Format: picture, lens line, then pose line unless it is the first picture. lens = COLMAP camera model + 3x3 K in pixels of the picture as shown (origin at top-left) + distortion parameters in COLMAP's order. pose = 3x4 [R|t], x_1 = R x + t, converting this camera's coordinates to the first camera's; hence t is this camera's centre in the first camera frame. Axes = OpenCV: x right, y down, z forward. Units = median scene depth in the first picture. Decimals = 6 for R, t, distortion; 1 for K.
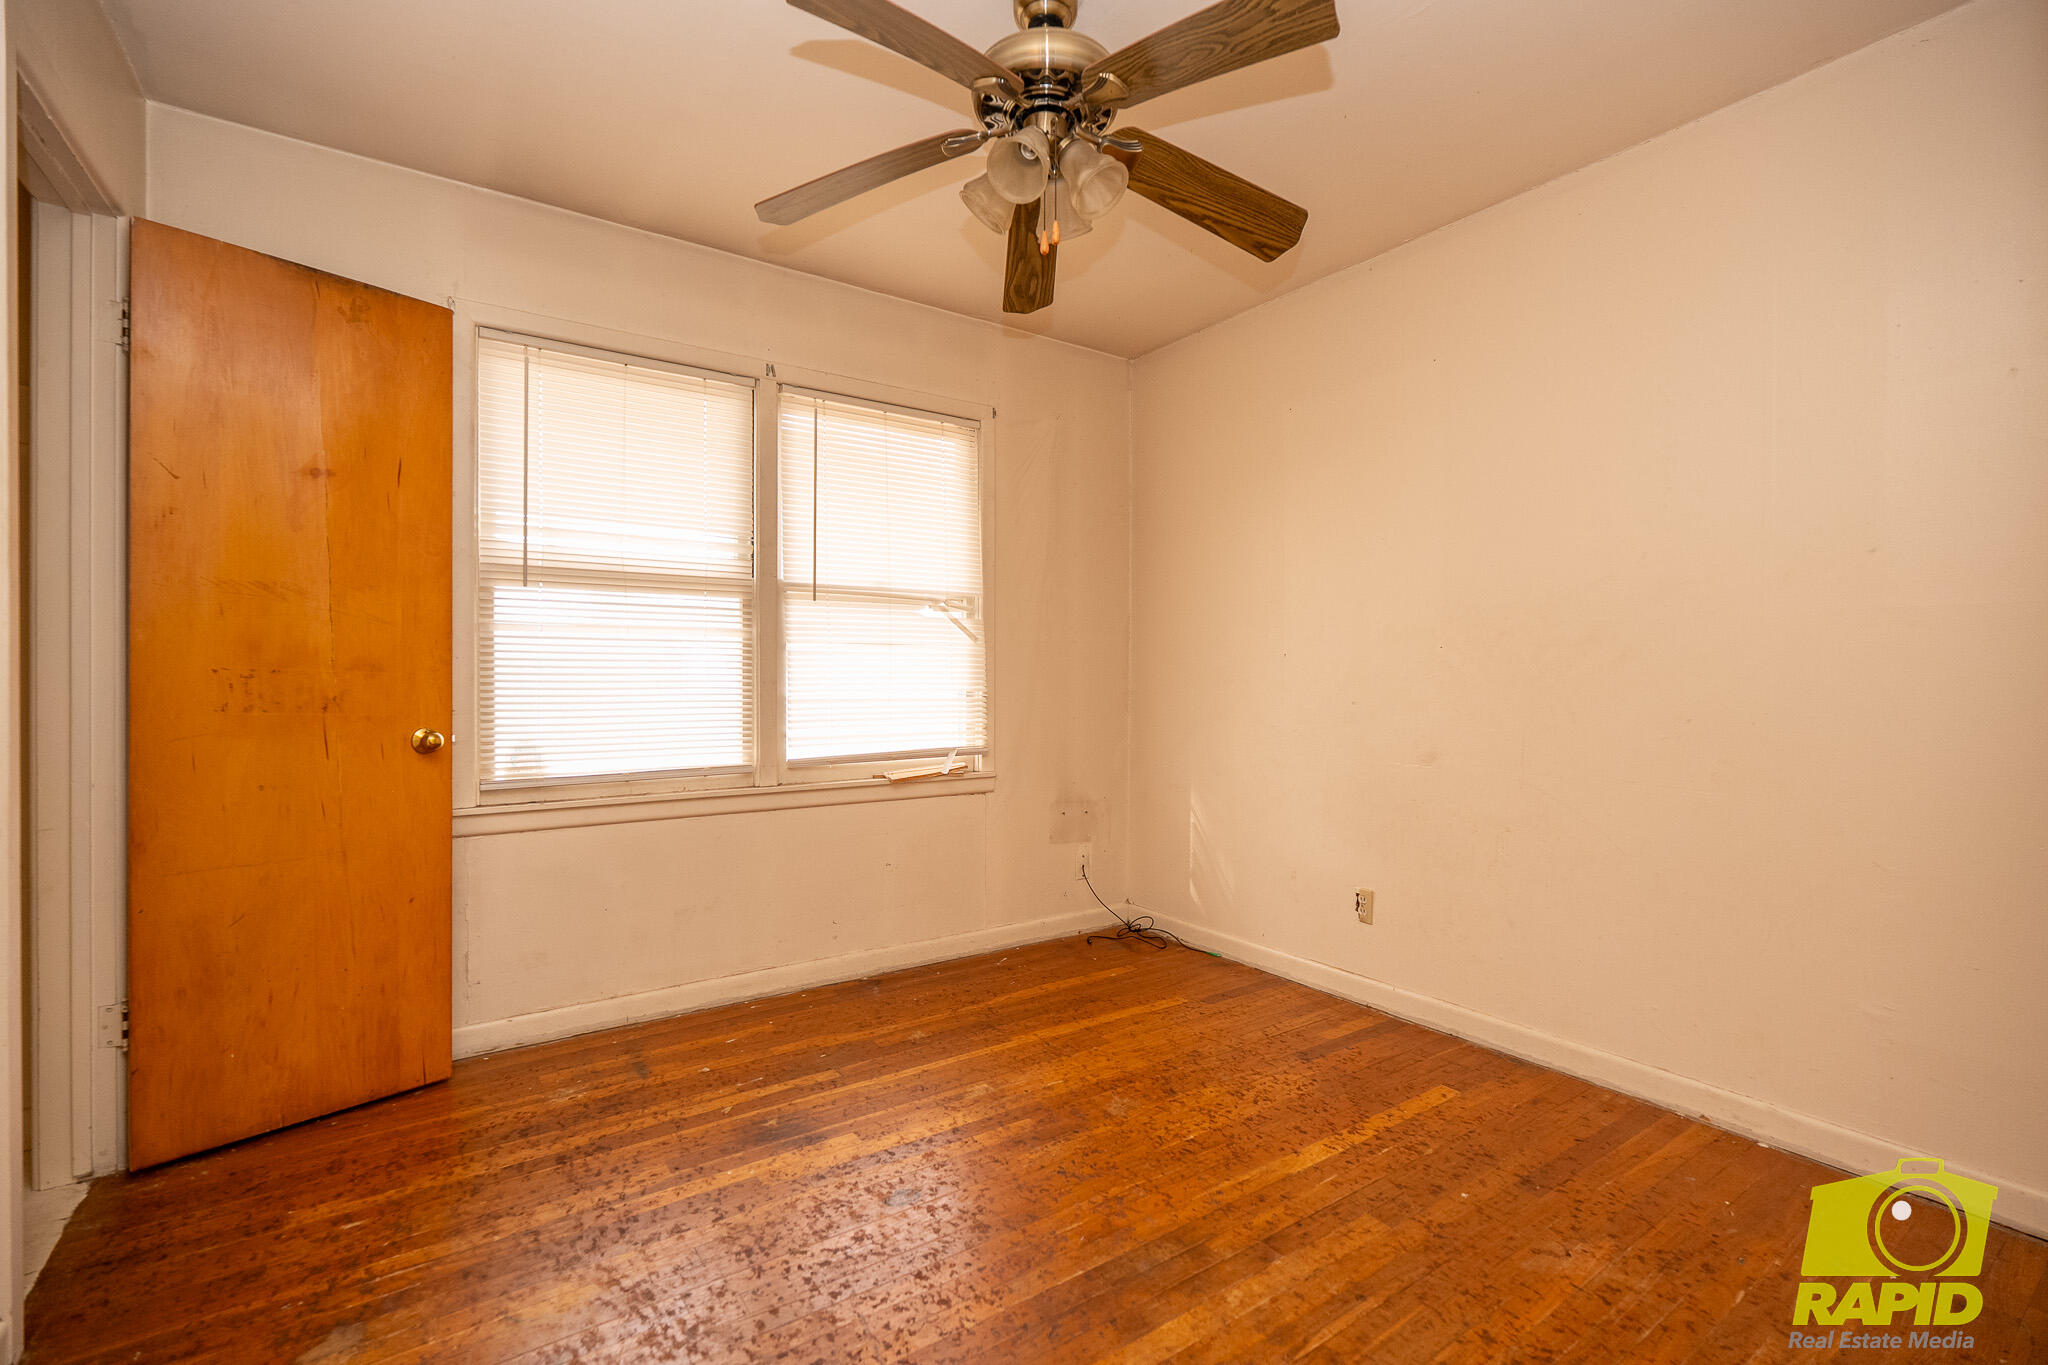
lens RADIAL K [[895.2, 0, 1024.0], [0, 895.2, 682.5], [0, 0, 1]] dist [-0.005983, 0.001318]
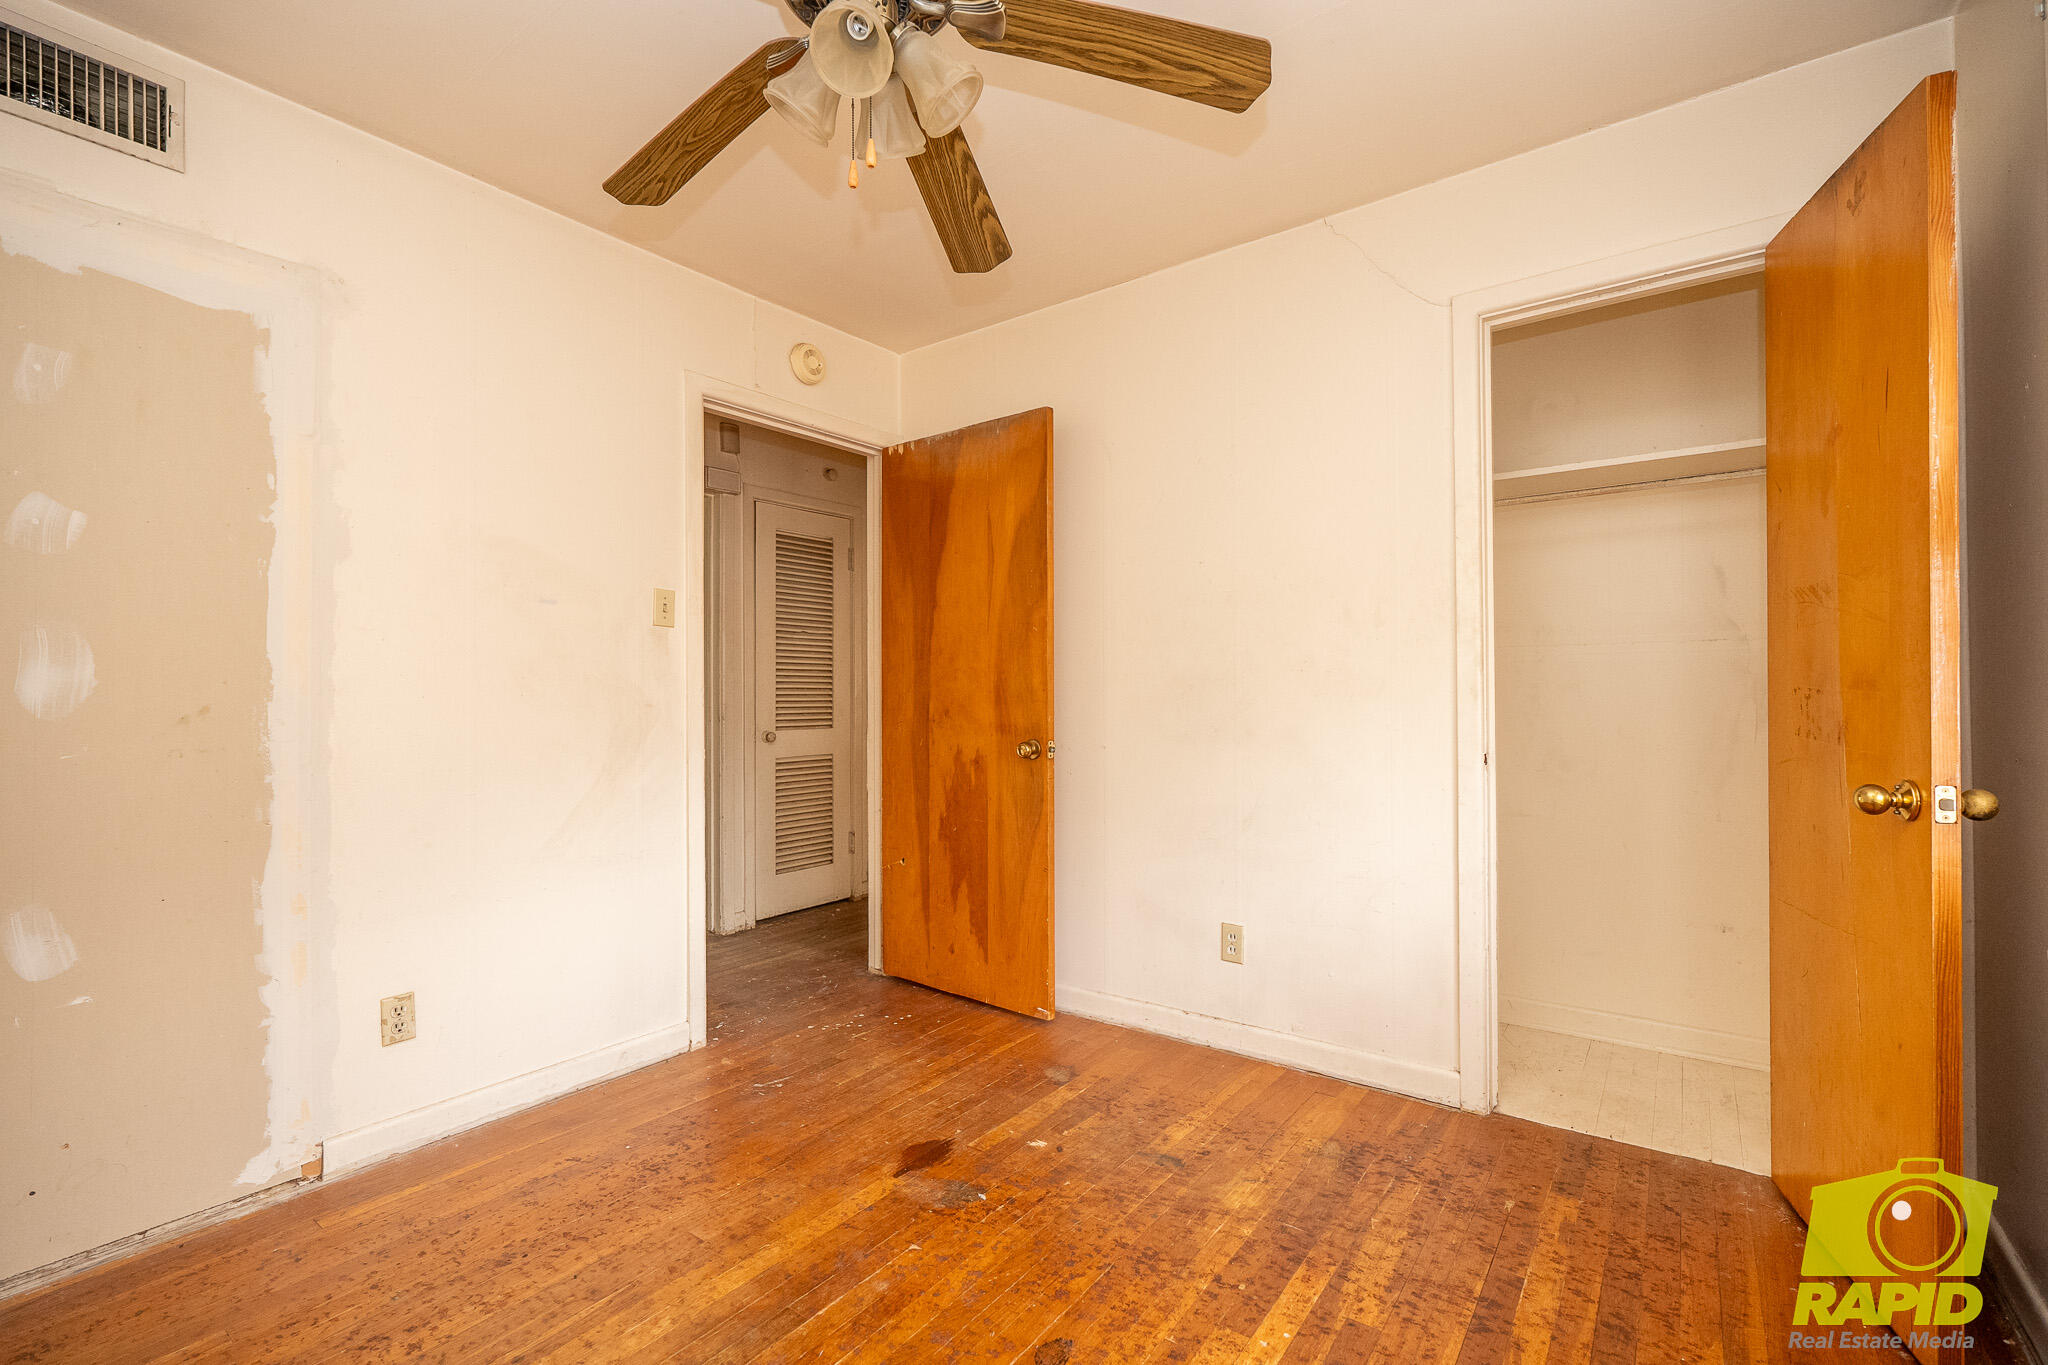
lens RADIAL K [[895.2, 0, 1024.0], [0, 895.2, 682.5], [0, 0, 1]] dist [-0.005983, 0.001318]
pose [[-0.945802, -0.000382, -0.324743, 0.159608], [0.002129, 0.999971, -0.007378, -0.019767], [0.324736, -0.007670, -0.945774, 1.876971]]
